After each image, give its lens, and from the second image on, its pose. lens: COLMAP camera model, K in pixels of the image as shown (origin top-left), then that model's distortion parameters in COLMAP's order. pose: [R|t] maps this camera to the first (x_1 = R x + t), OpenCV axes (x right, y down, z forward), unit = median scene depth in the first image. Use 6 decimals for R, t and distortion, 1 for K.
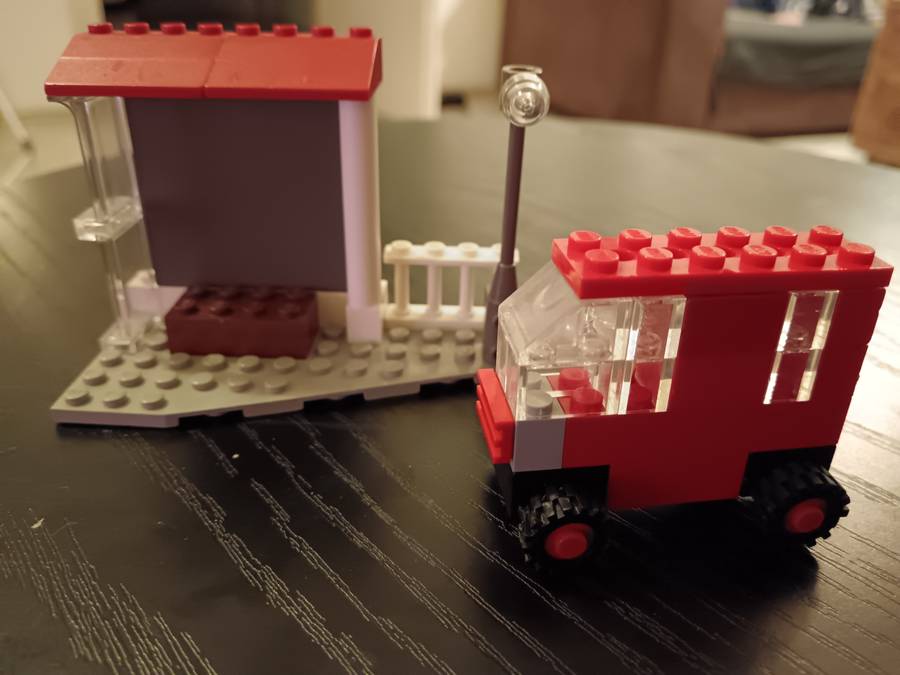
lens RADIAL K [[700.1, 0, 450.0], [0, 700.1, 337.5], [0, 0, 1]] dist [-0.089056, 0.001354]
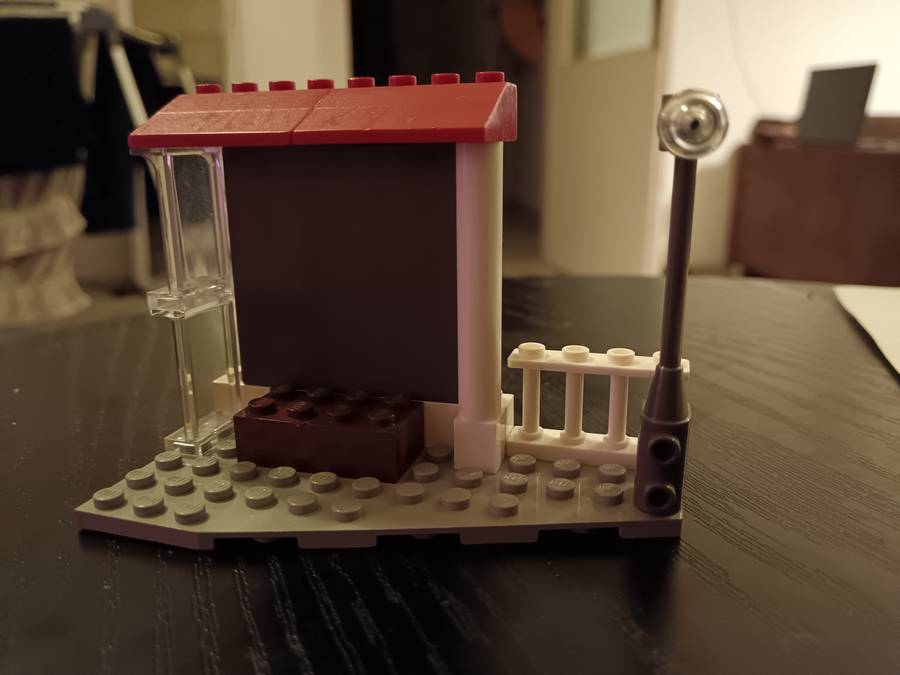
lens RADIAL K [[700.1, 0, 450.0], [0, 700.1, 337.5], [0, 0, 1]] dist [-0.089056, 0.001354]
pose [[0.969271, 0.032183, -0.243880, 0.033408], [-0.087289, 0.971888, -0.218665, 0.038491], [0.229986, 0.233234, 0.944832, 0.252474]]
